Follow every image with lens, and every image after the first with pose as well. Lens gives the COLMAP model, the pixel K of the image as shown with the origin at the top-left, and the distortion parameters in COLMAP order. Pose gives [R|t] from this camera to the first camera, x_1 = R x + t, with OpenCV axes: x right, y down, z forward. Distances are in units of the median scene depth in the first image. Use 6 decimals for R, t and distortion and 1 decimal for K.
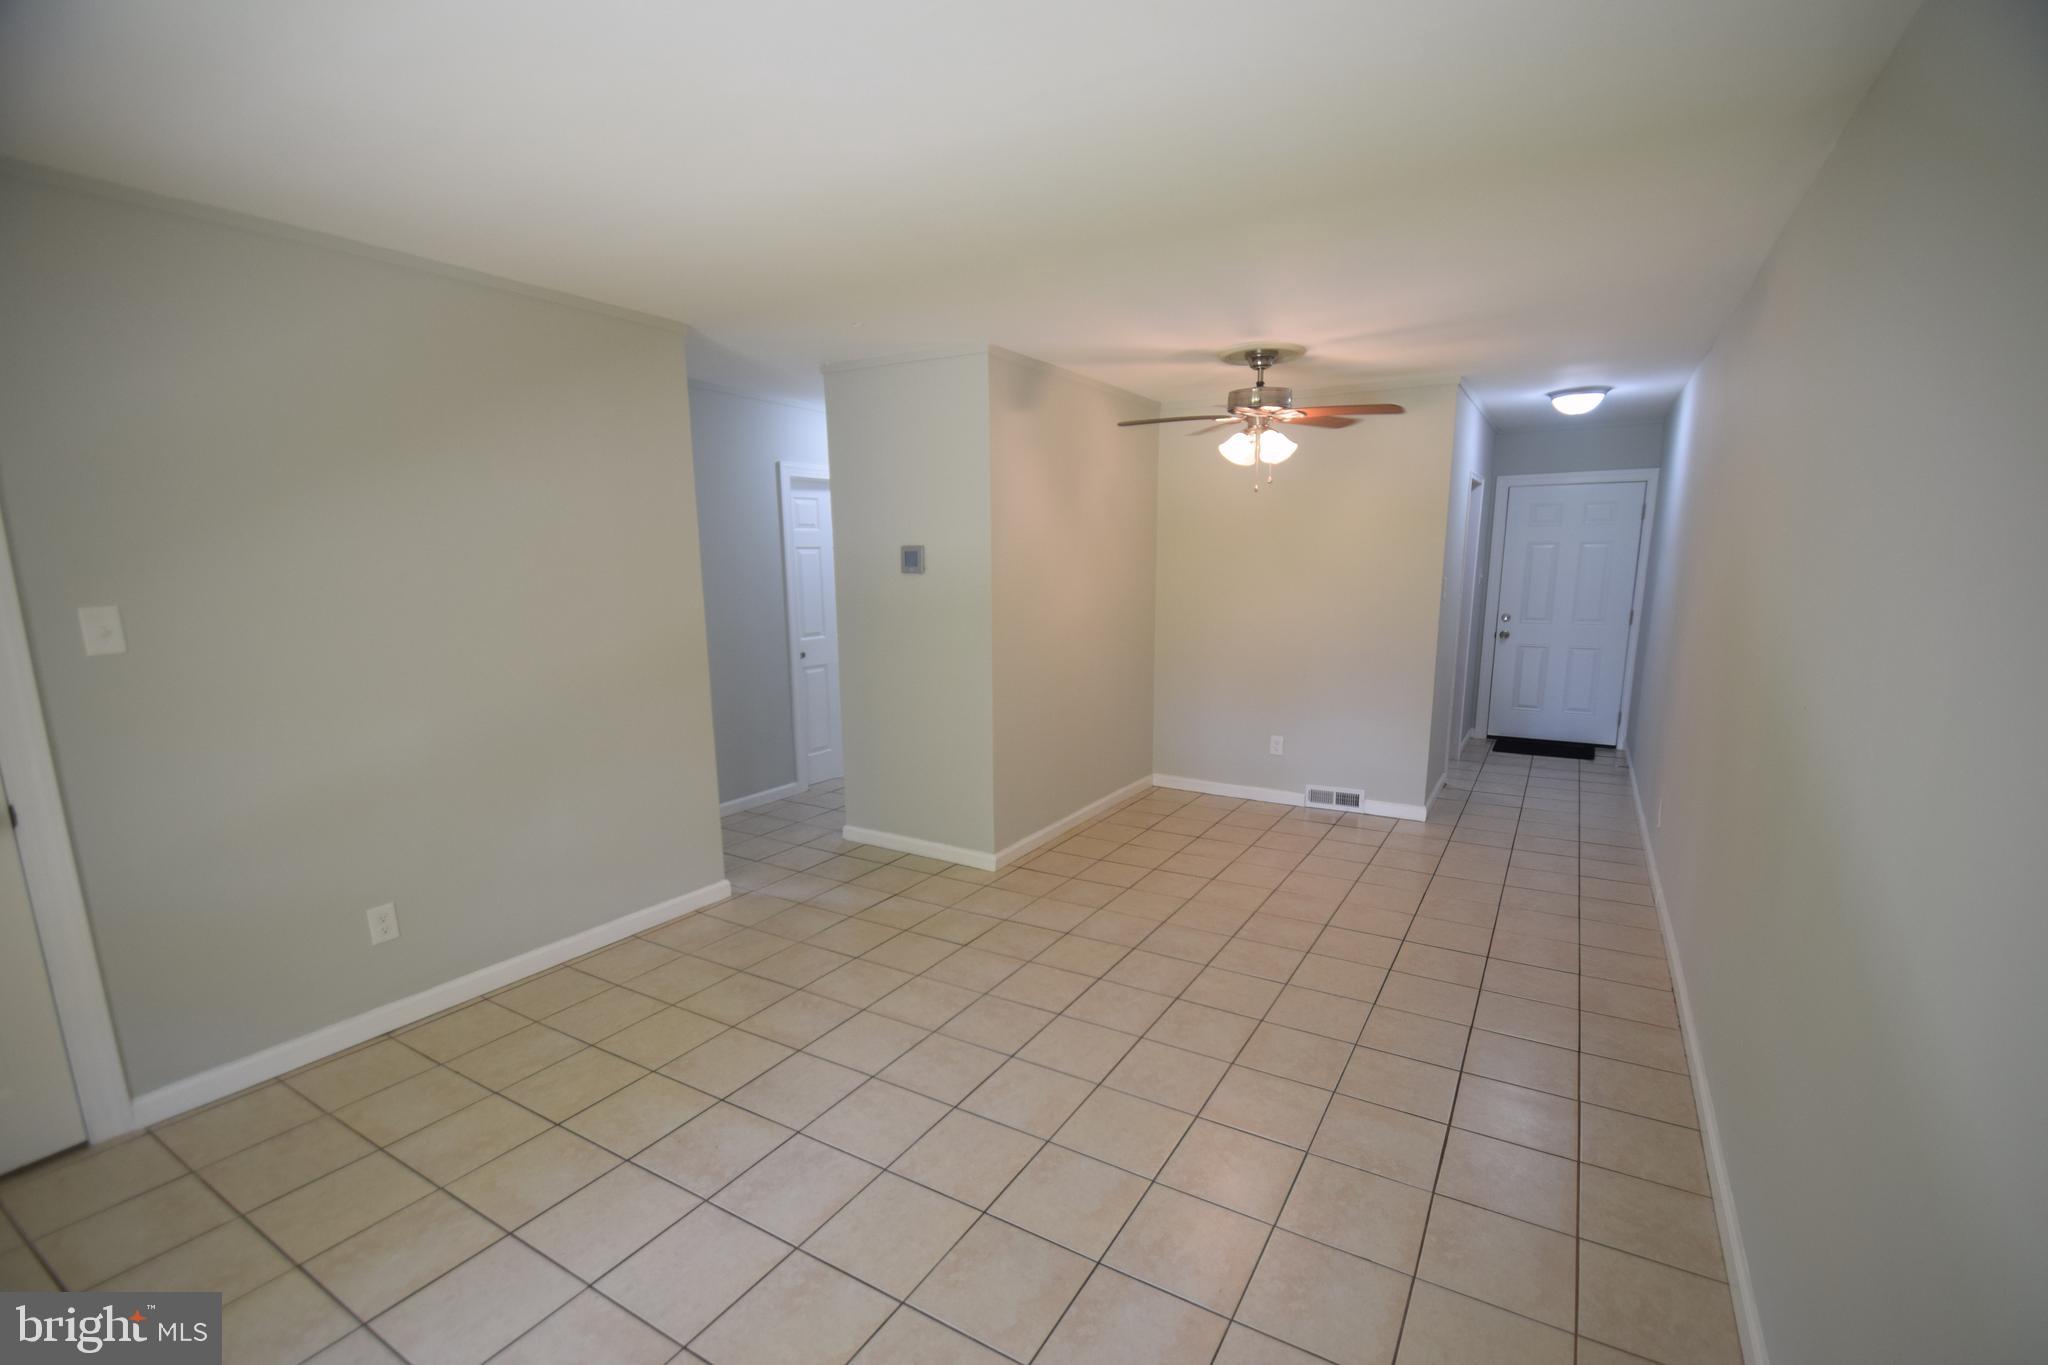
lens RADIAL K [[896.9, 0, 1036.5], [0, 896.9, 727.3], [0, 0, 1]] dist [0.020700, -0.020235]
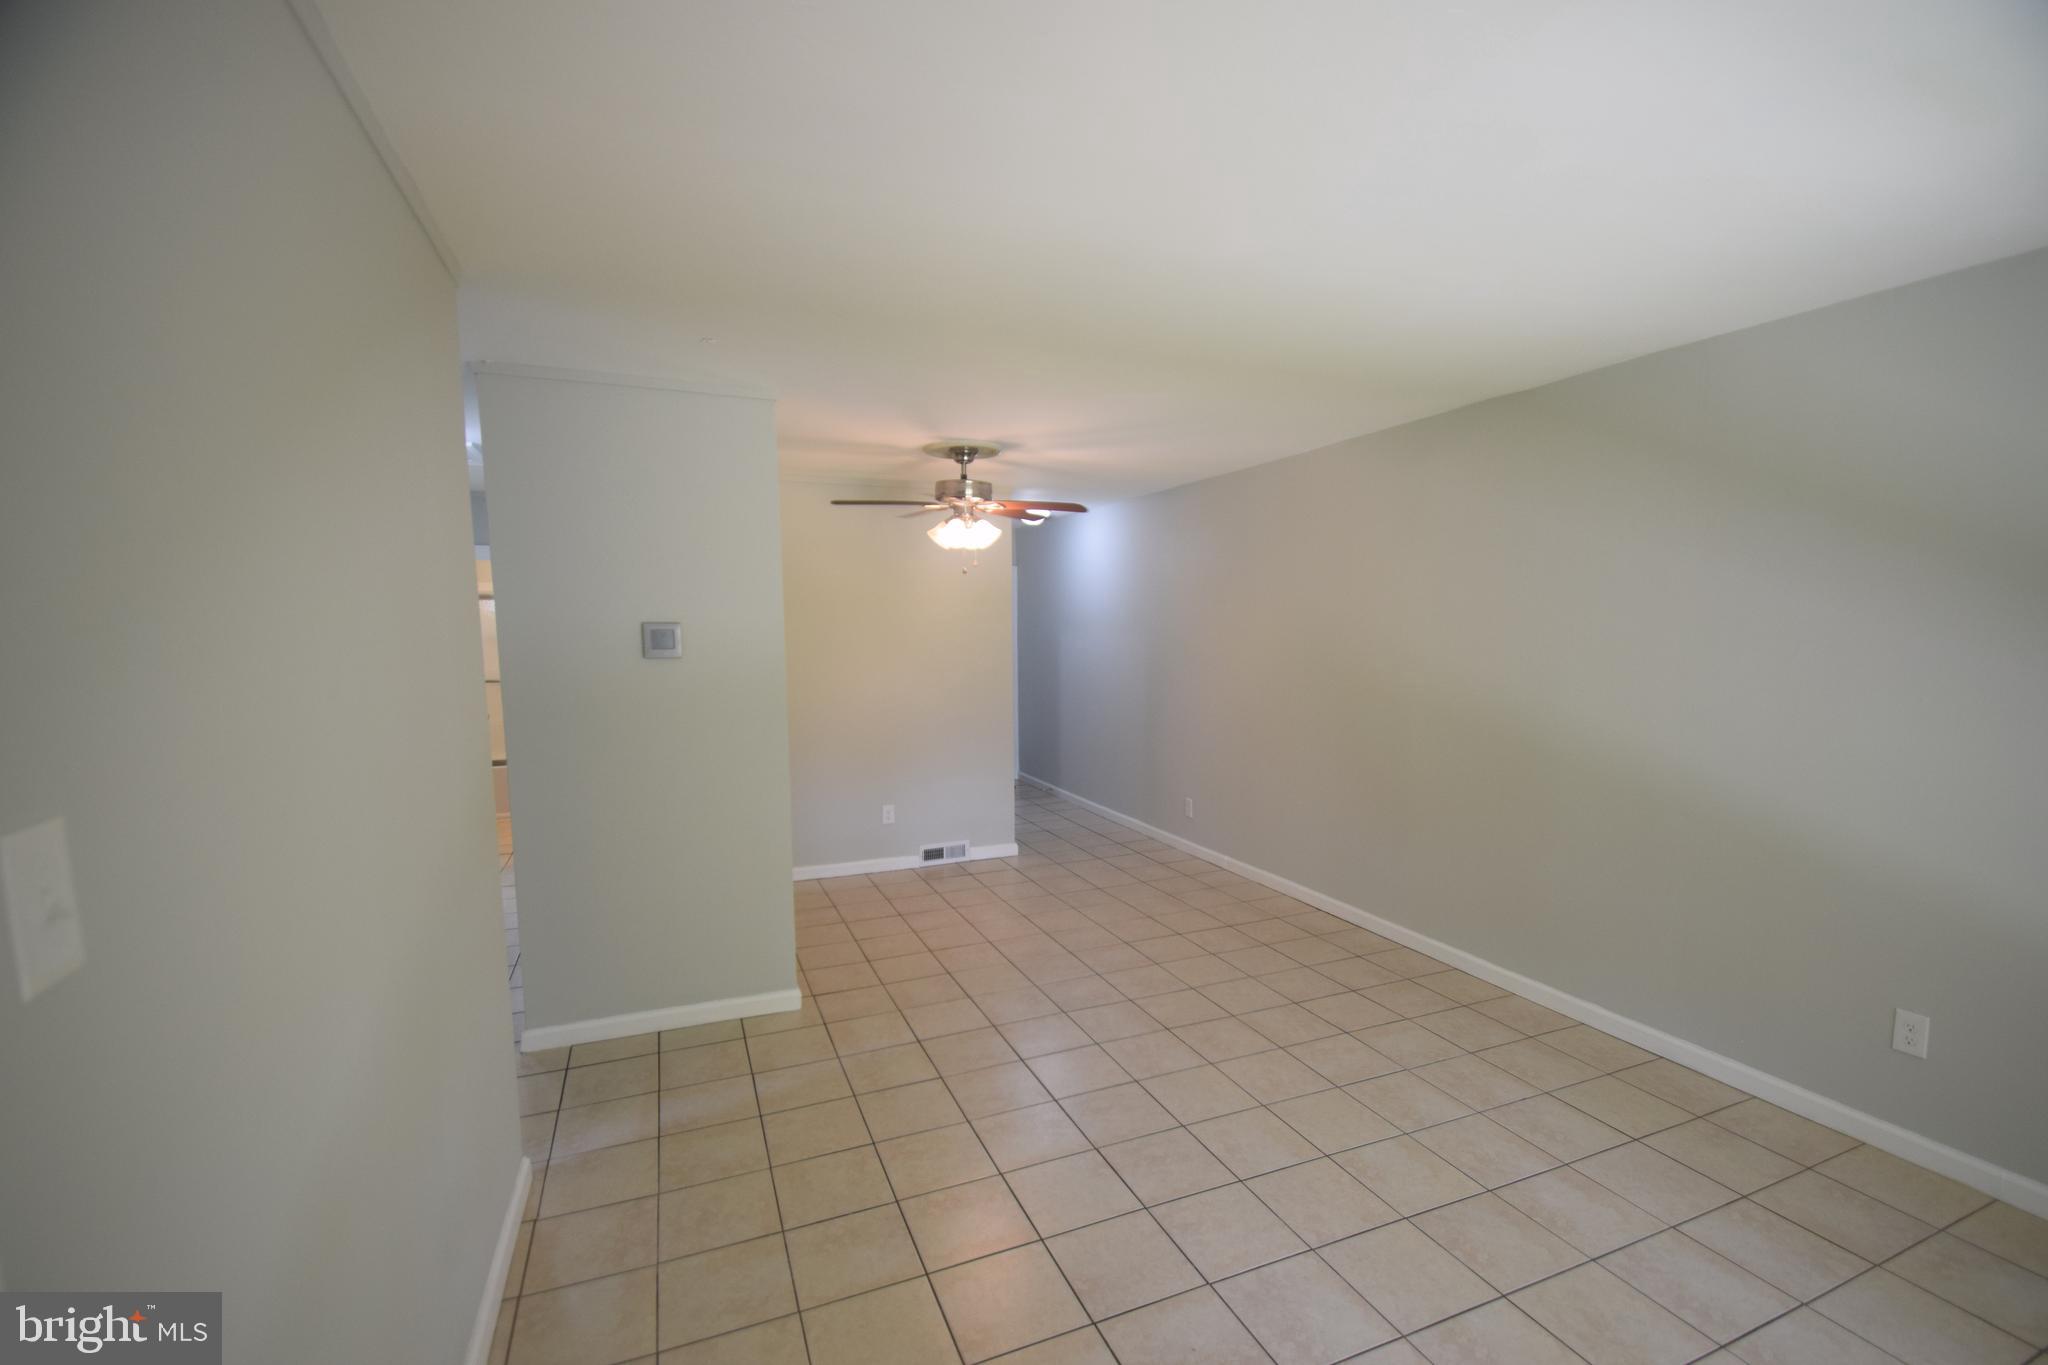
lens RADIAL K [[896.9, 0, 1036.5], [0, 896.9, 727.3], [0, 0, 1]] dist [0.020700, -0.020235]
pose [[0.604098, -0.091844, 0.791600, -0.570282], [0.156510, 0.987664, -0.004846, -0.062010], [-0.781390, 0.126821, 0.611021, 0.293500]]
